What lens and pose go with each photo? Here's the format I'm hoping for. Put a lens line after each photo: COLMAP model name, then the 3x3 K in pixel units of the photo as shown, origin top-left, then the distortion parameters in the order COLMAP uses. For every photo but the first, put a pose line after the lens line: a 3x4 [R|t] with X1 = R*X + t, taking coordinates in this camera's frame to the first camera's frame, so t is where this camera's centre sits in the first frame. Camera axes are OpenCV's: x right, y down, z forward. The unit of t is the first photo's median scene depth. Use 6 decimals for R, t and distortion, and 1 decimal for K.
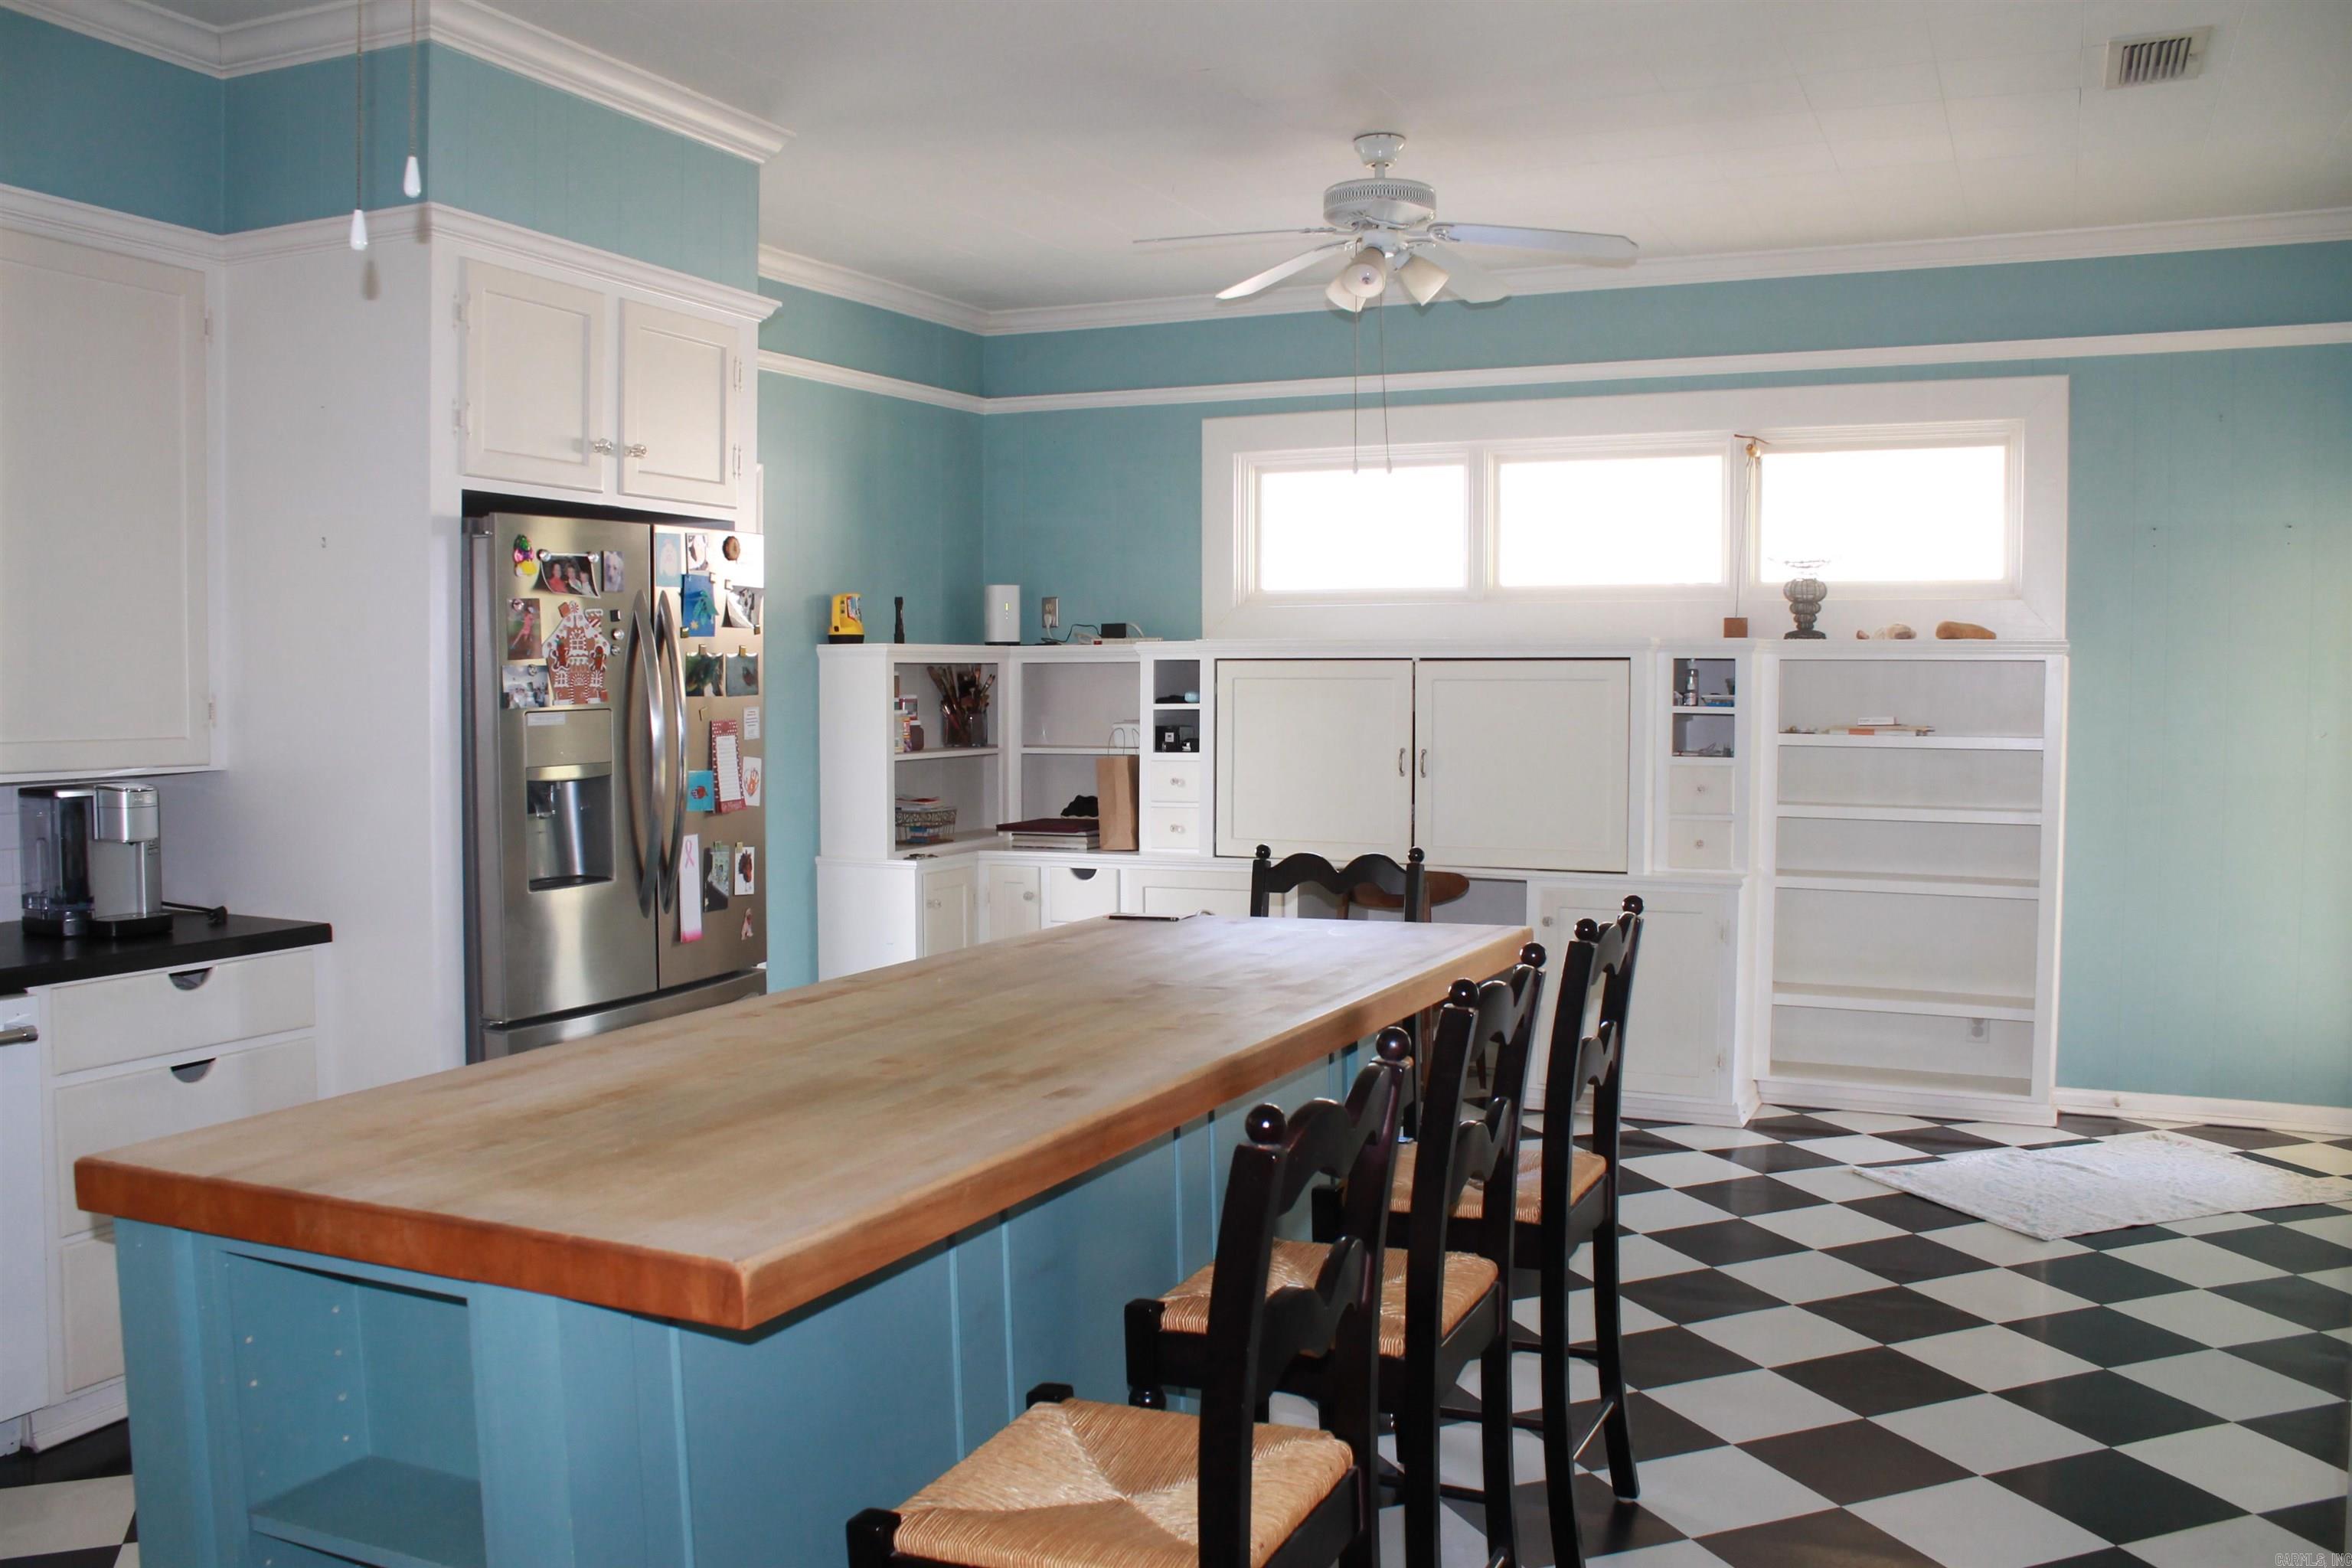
lens RADIAL K [[2008.9, 0, 1175.7], [0, 2008.9, 780.9], [0, 0, 1]] dist [-0.006426, -0.001418]
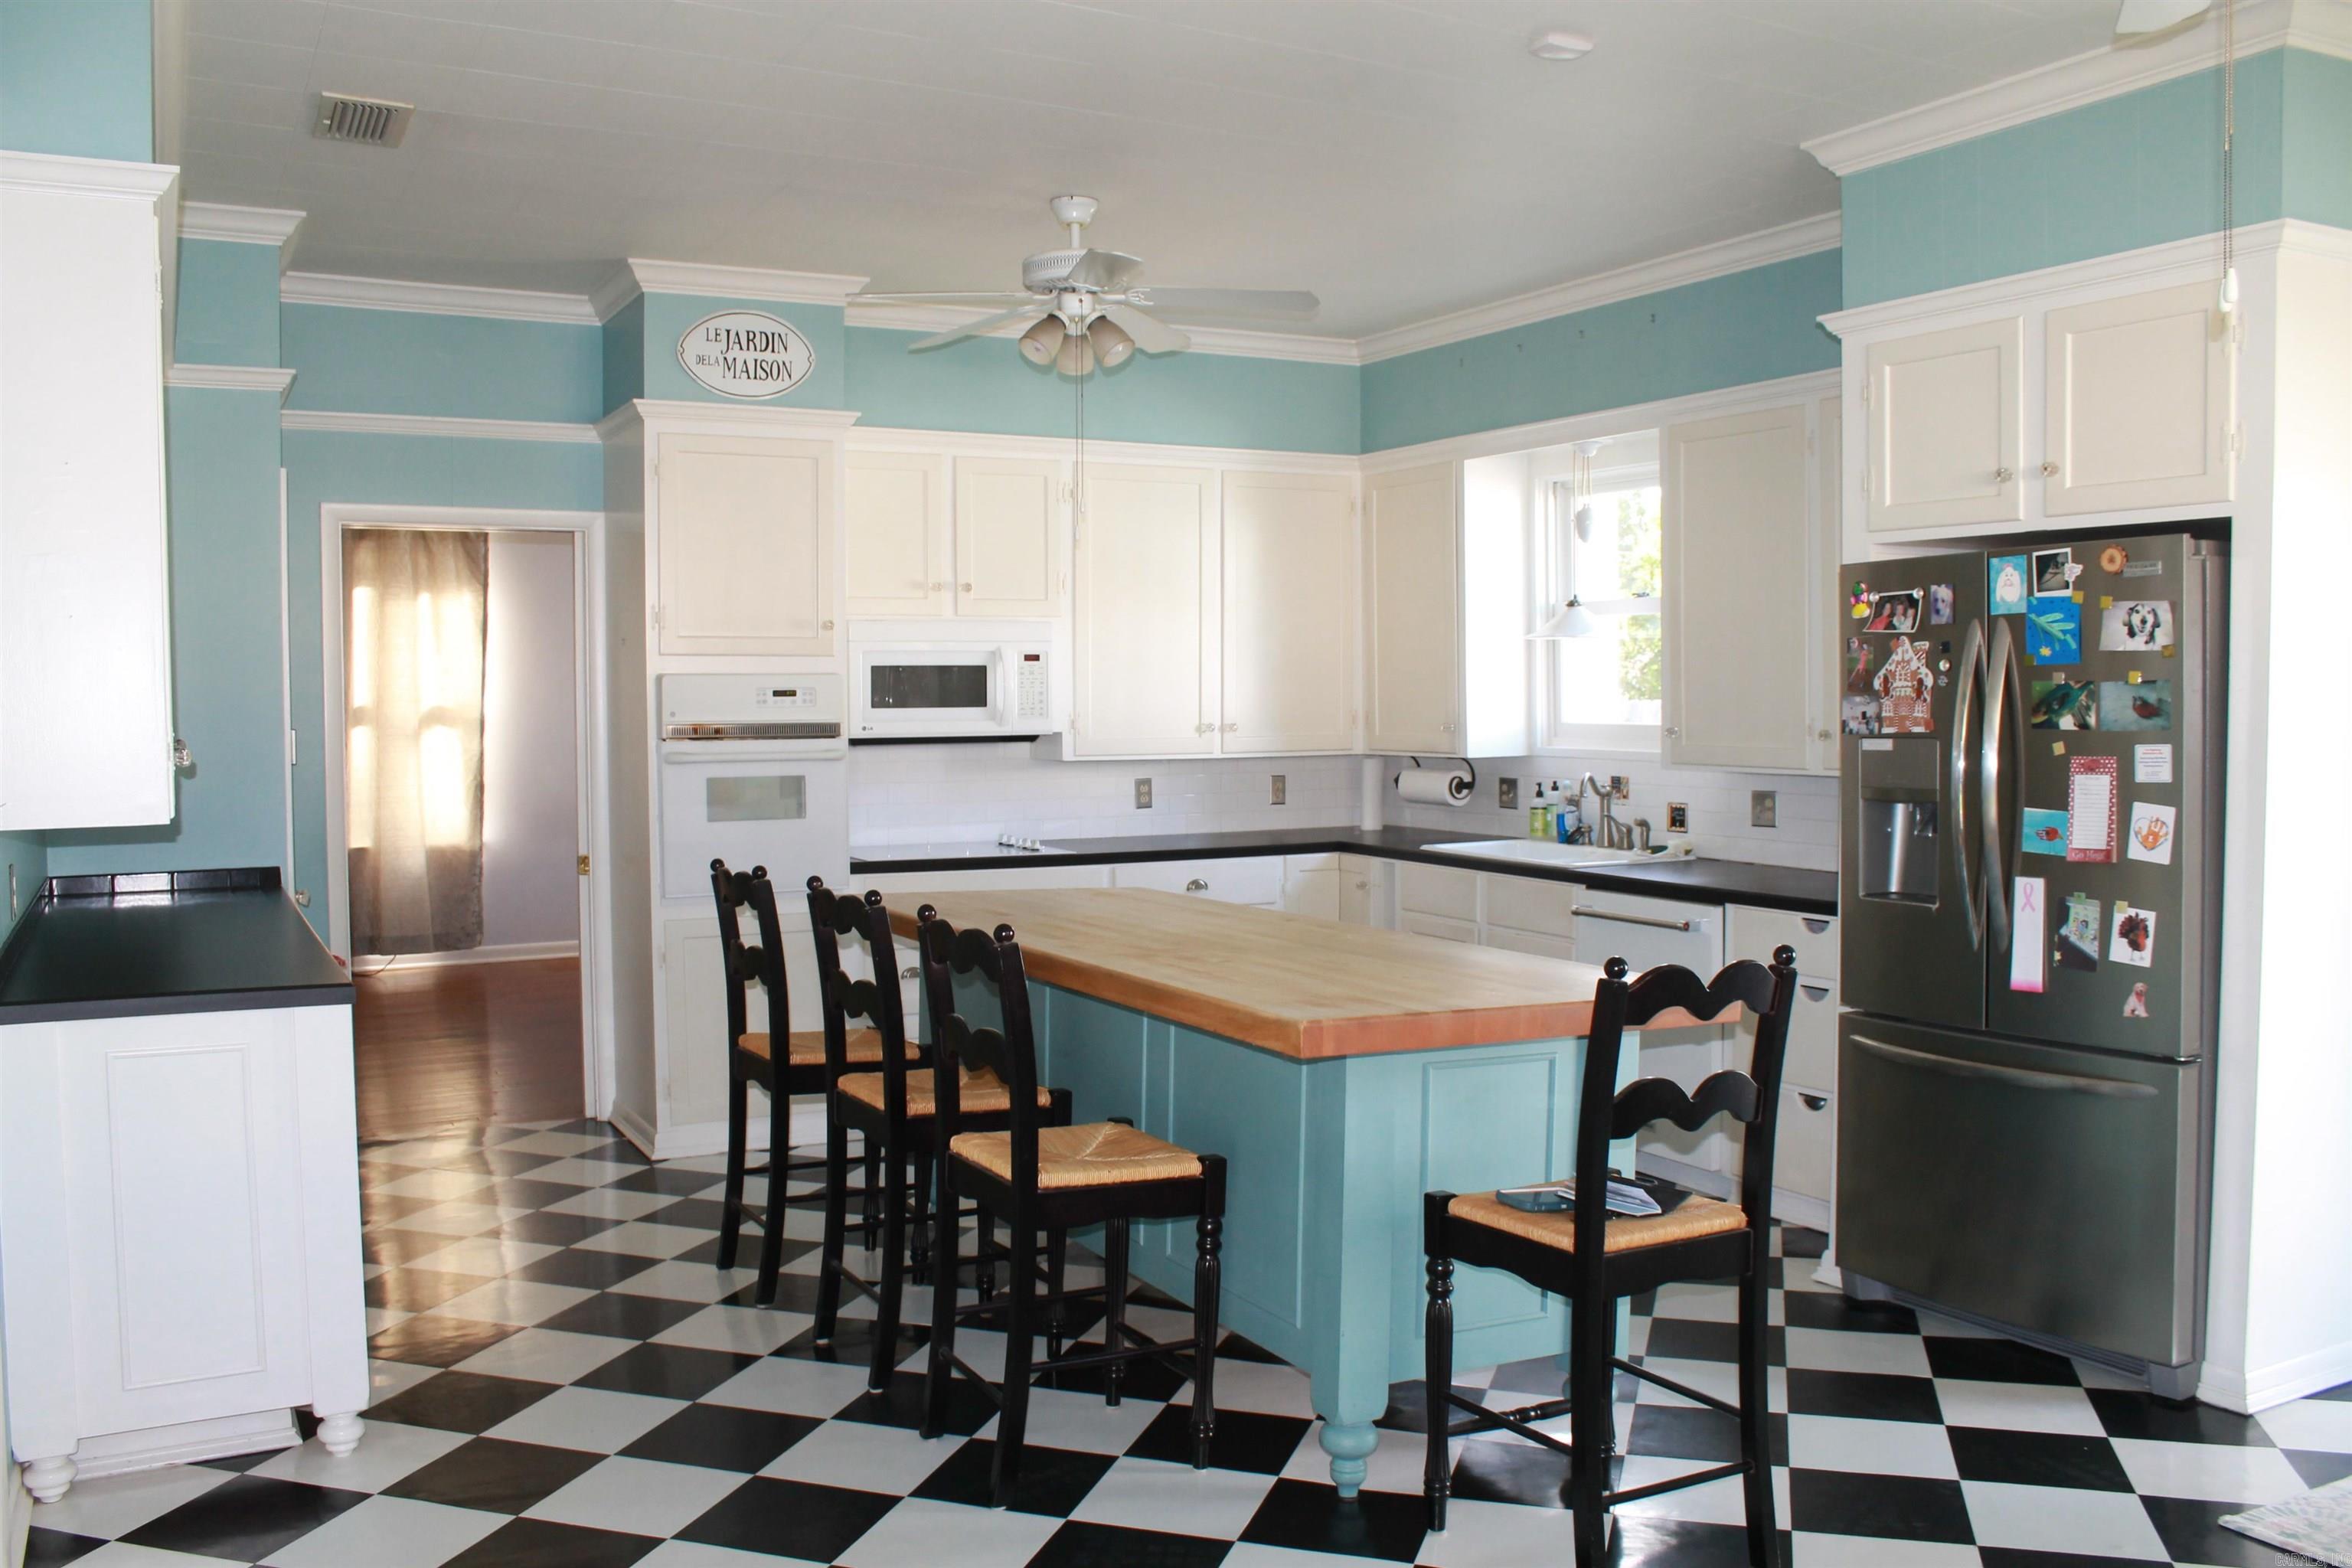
lens RADIAL K [[2008.9, 0, 1175.4], [0, 2008.9, 780.2], [0, 0, 1]] dist [-0.006426, -0.001418]
pose [[-0.597119, 0.037076, -0.801296, 0.766588], [-0.037746, 0.996526, 0.074237, -0.074742], [0.801264, 0.074574, -0.593645, 1.281943]]
